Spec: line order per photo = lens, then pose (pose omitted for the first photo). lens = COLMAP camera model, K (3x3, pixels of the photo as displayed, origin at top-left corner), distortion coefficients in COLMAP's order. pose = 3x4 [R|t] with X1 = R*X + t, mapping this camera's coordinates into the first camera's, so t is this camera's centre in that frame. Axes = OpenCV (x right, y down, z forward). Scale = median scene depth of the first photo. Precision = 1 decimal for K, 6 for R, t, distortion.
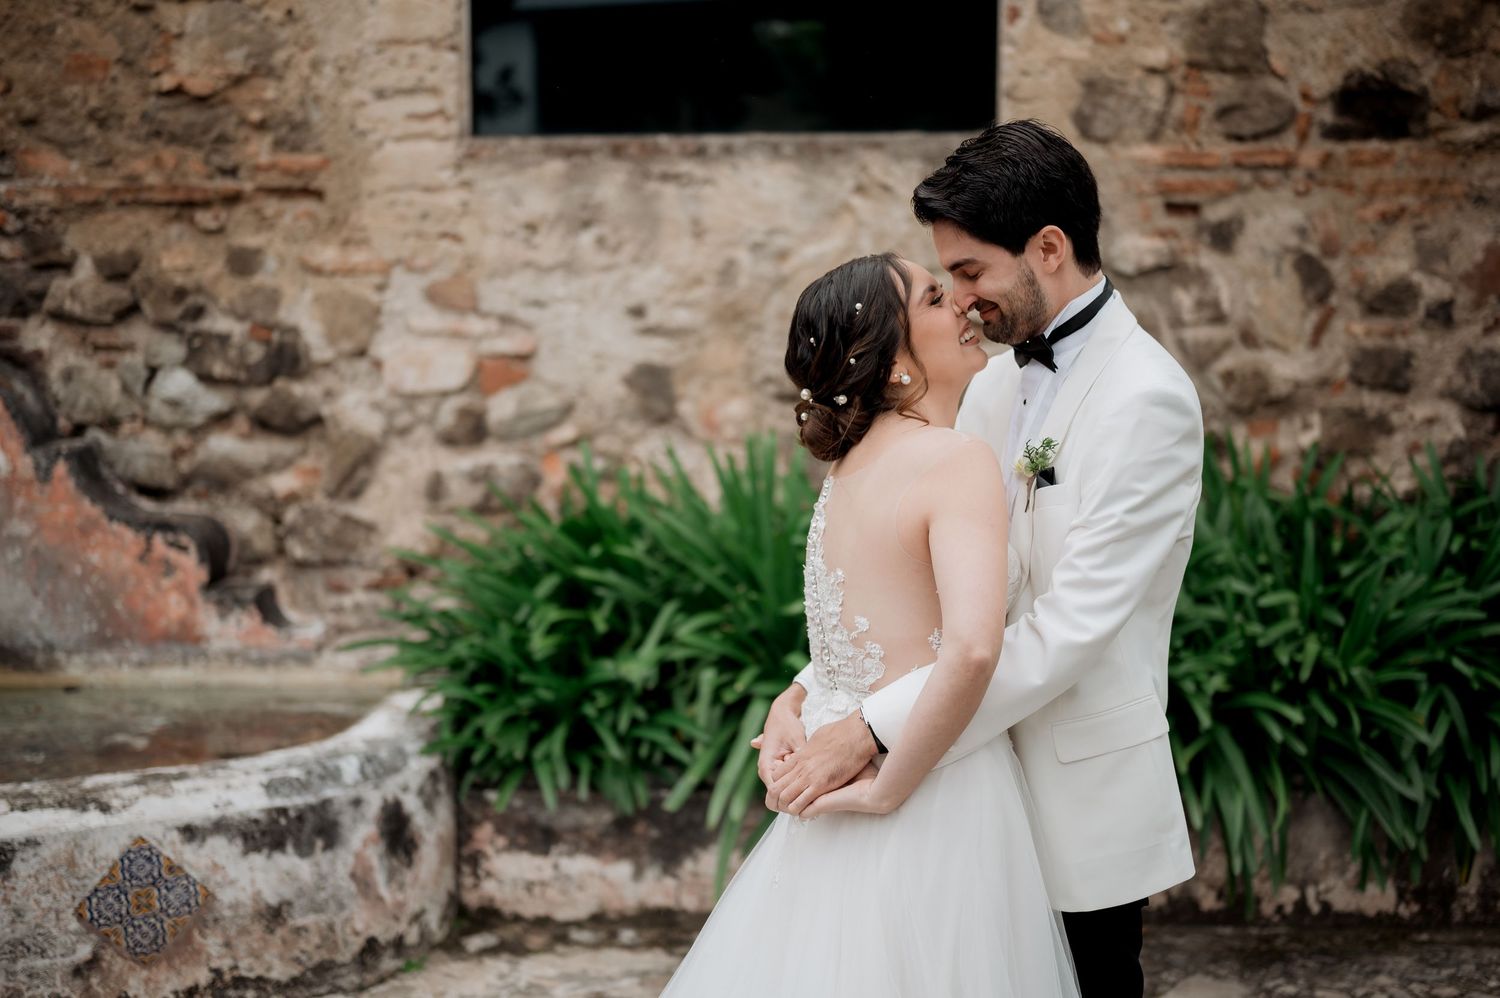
lens RADIAL K [[2068.8, 0, 776.1], [0, 2068.8, 513.3], [0, 0, 1]] dist [-0.005864, -0.191186]
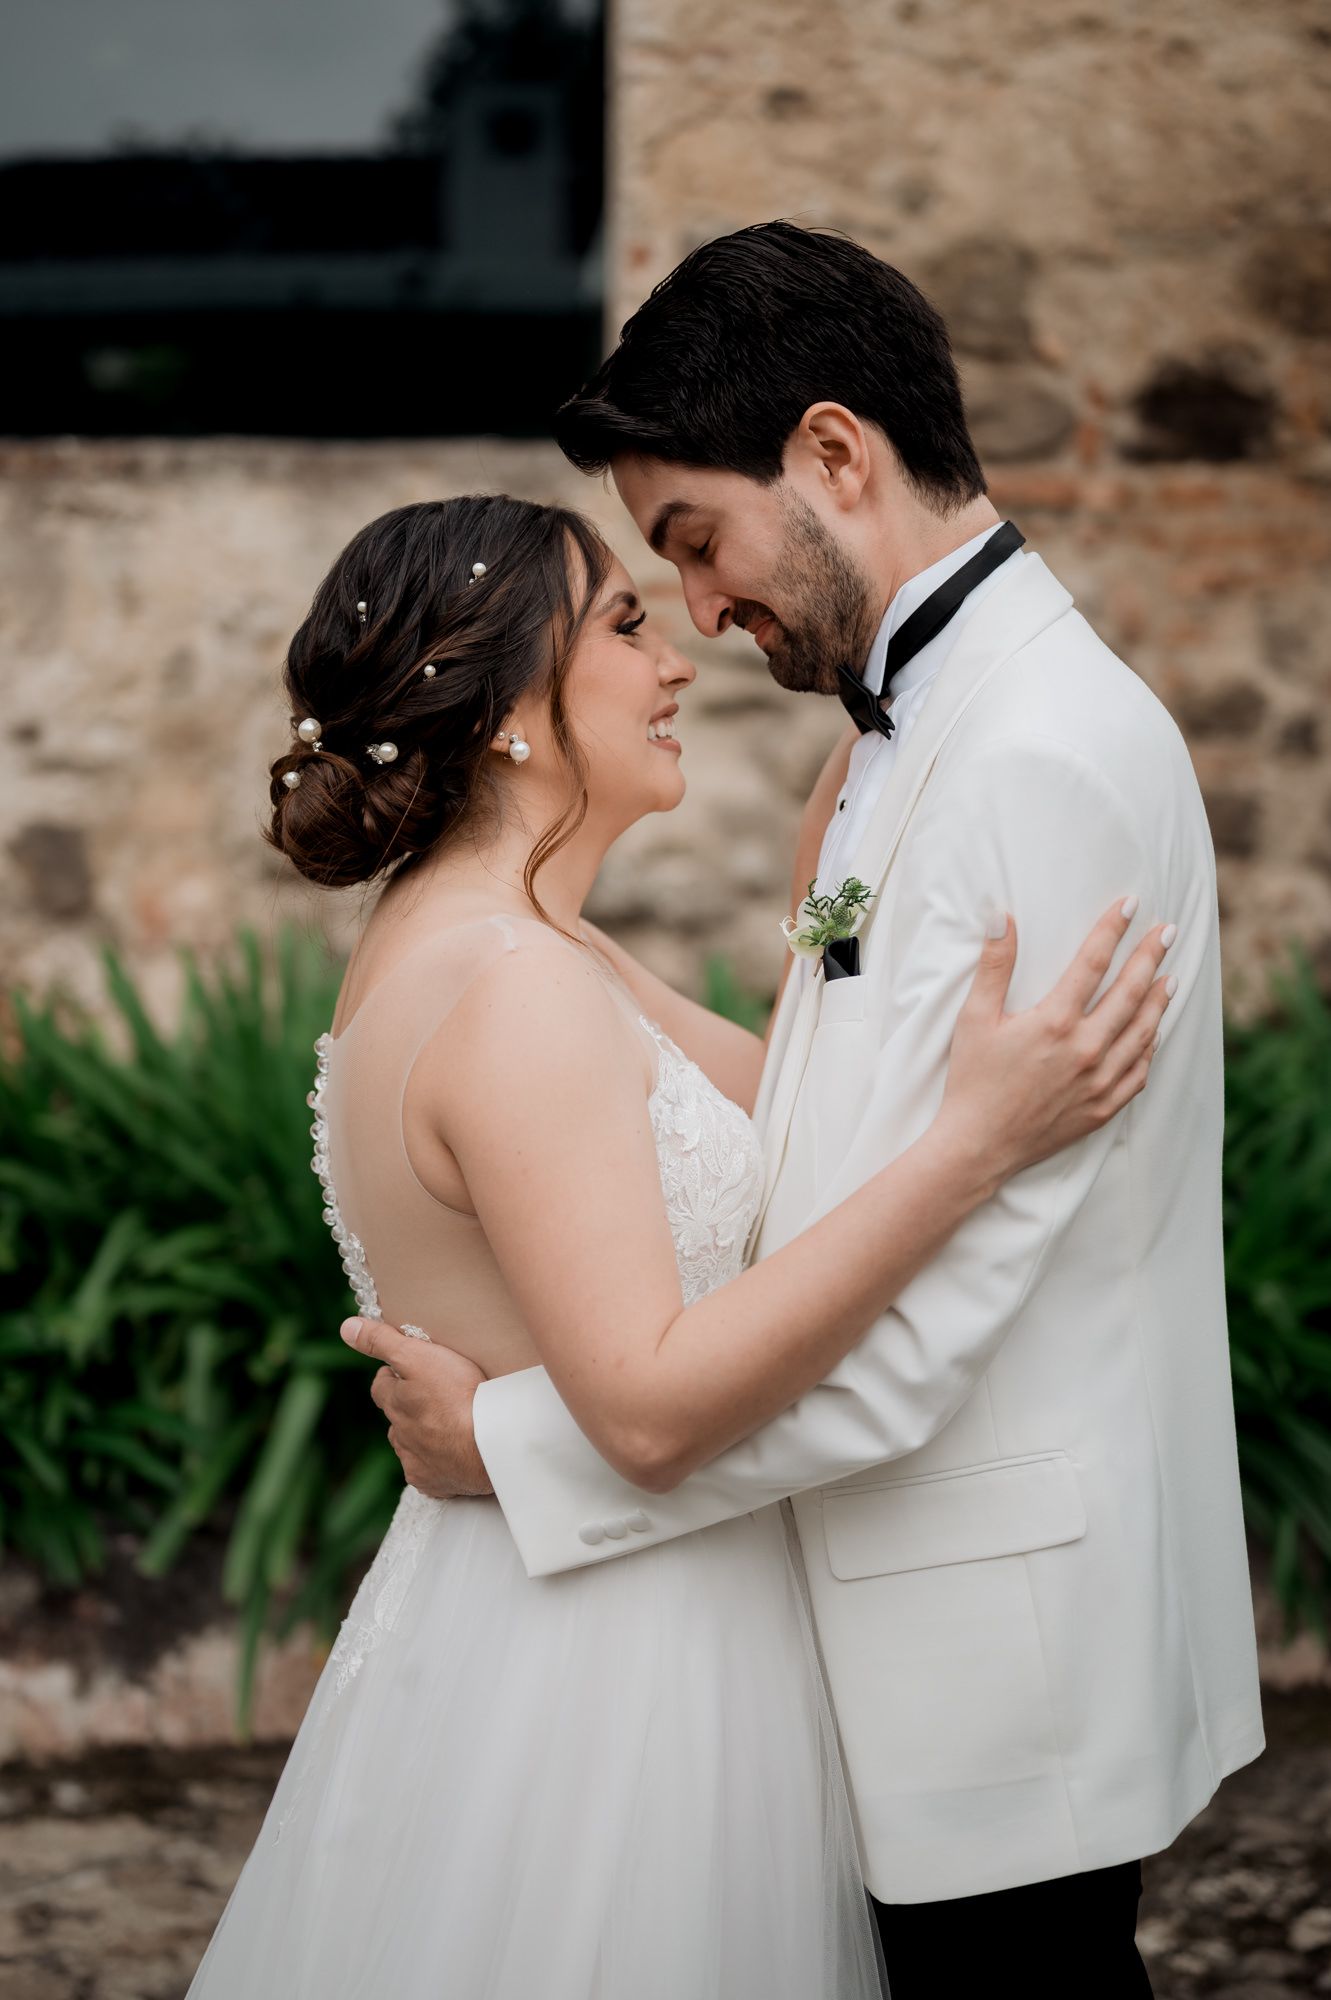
lens RADIAL K [[3066.6, 0, 682.4], [0, 3066.6, 976.3], [0, 0, 1]] dist [-0.027281, -0.113684]
pose [[0.981925, -0.014466, 0.188717, -0.049551], [0.021834, 0.999076, -0.037020, 0.009509], [-0.188007, 0.040472, 0.981334, 0.101023]]
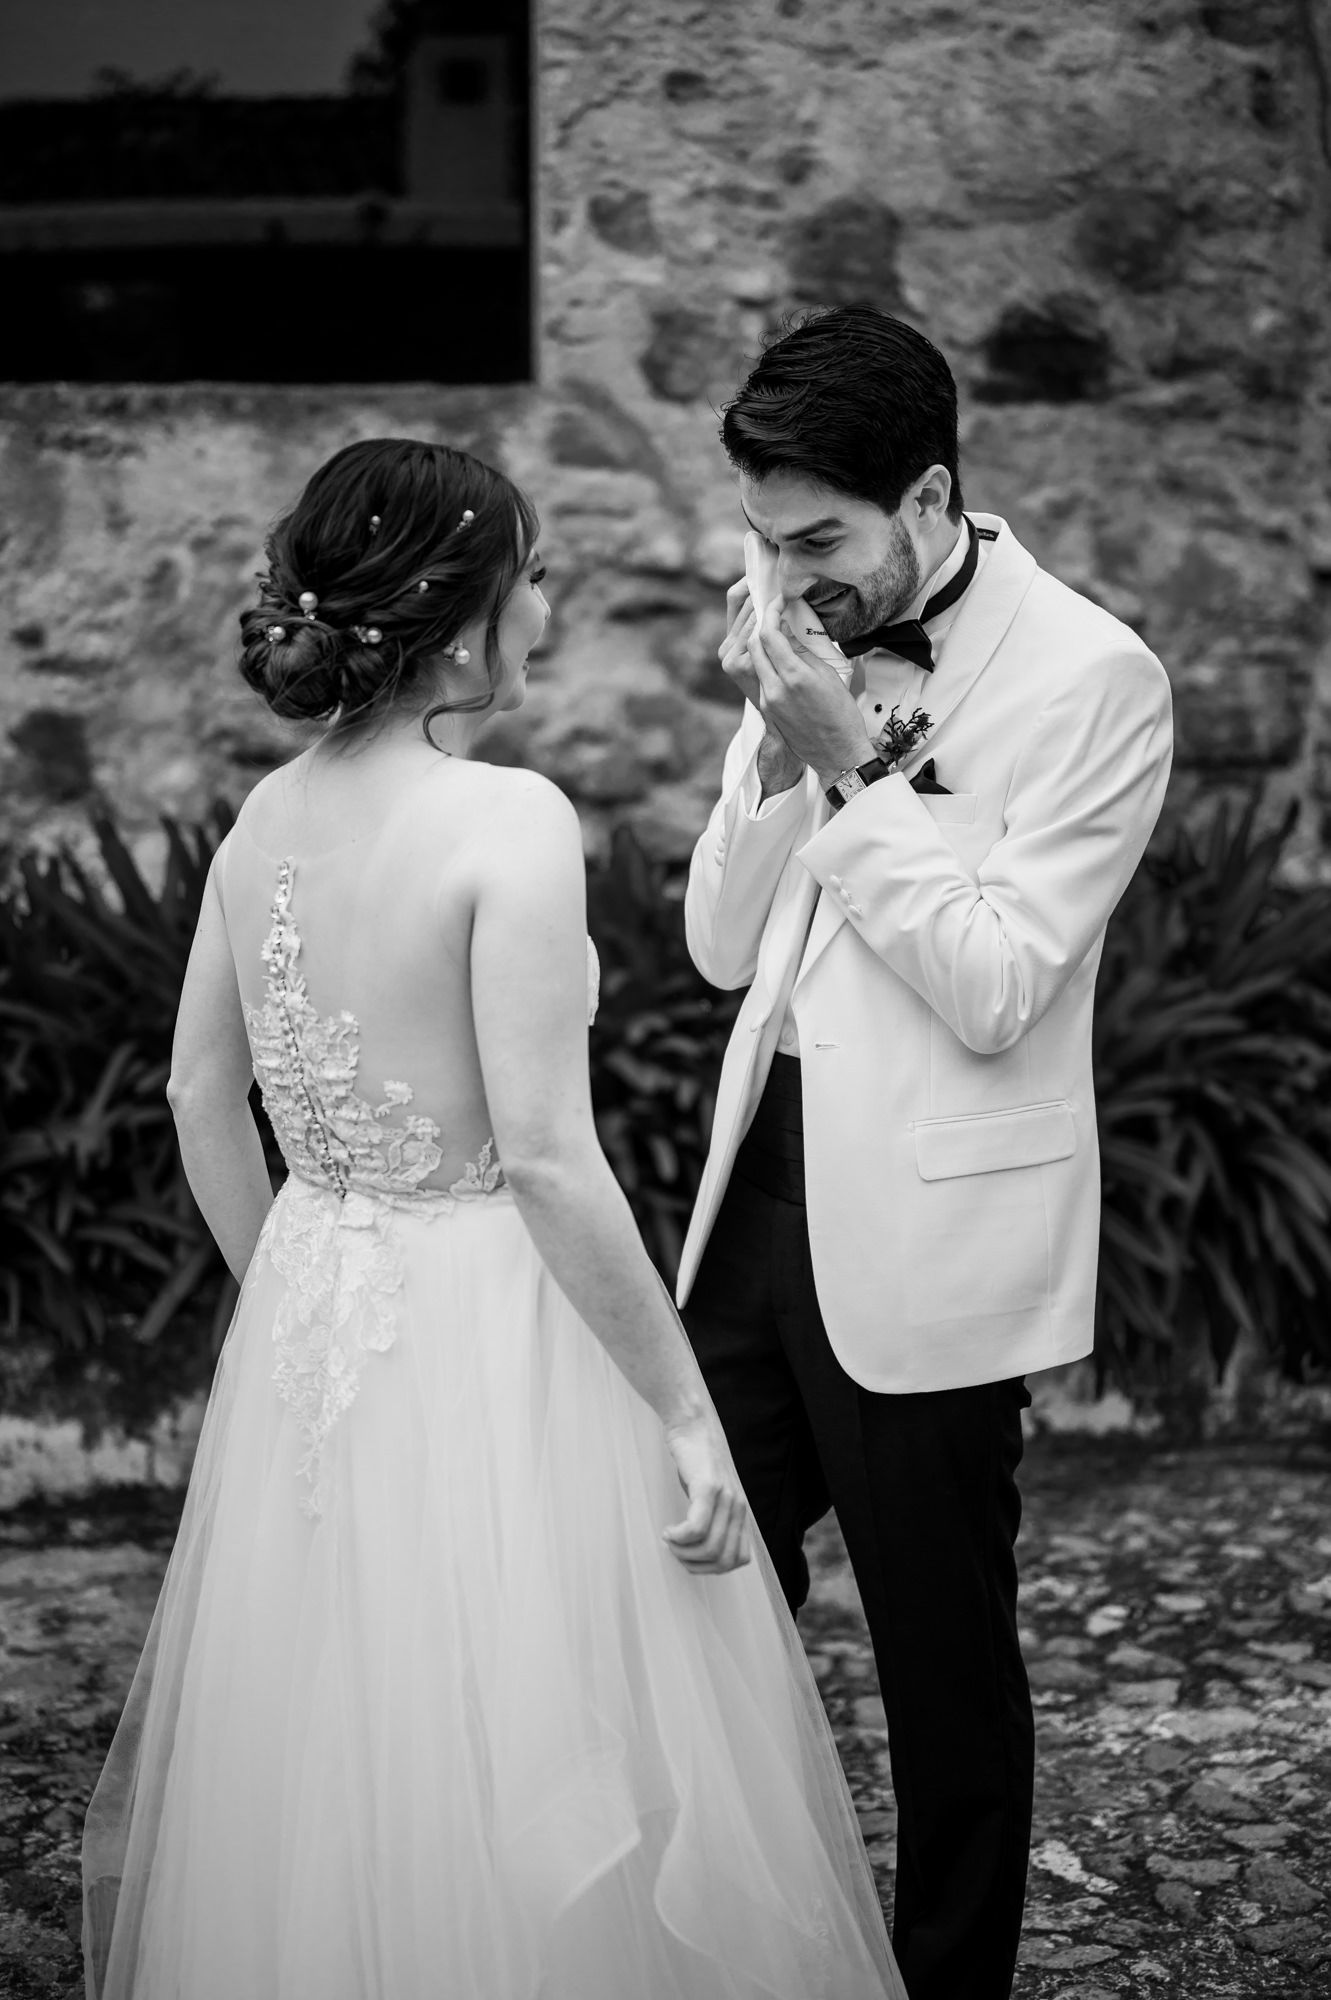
lens RADIAL K [[2789.0, 0, 687.3], [0, 2789.0, 996.6], [0, 0, 1]] dist [-0.002103, -0.215311]
pose [[0.977592, -0.029009, 0.208502, -0.050441], [0.026582, 0.999542, 0.014431, 0.015400], [-0.208825, -0.008565, 0.977915, 0.041008]]
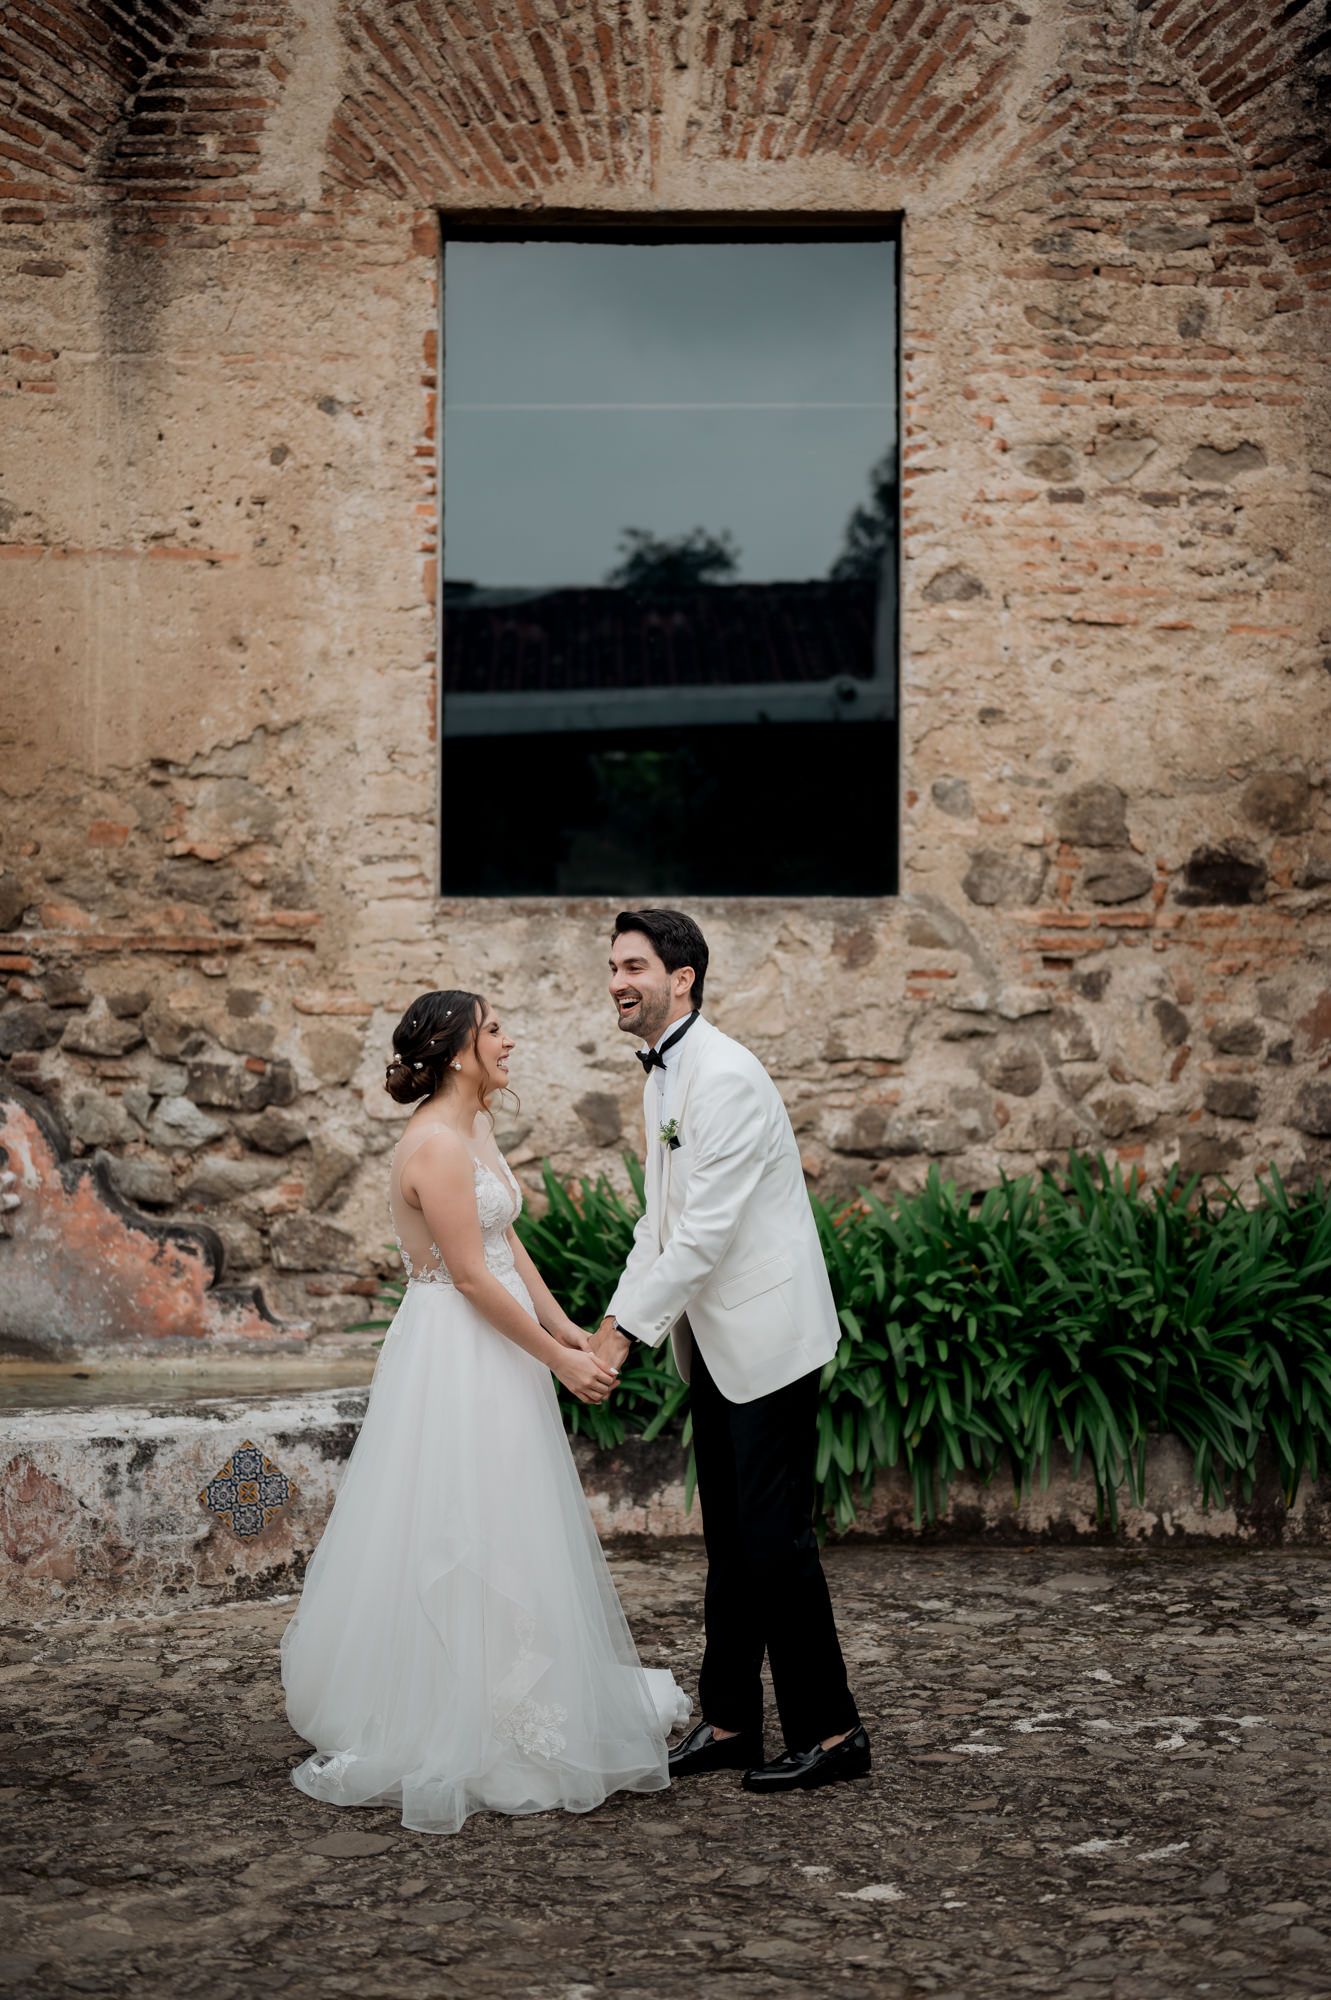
lens RADIAL K [[2612.1, 0, 708.3], [0, 2612.1, 1040.5], [0, 0, 1]] dist [-0.009012, -0.108609]
pose [[0.998948, 0.004854, 0.045601, -0.067323], [0.000542, 0.993063, -0.117581, 0.069379], [-0.045856, 0.117482, 0.992016, -0.447242]]
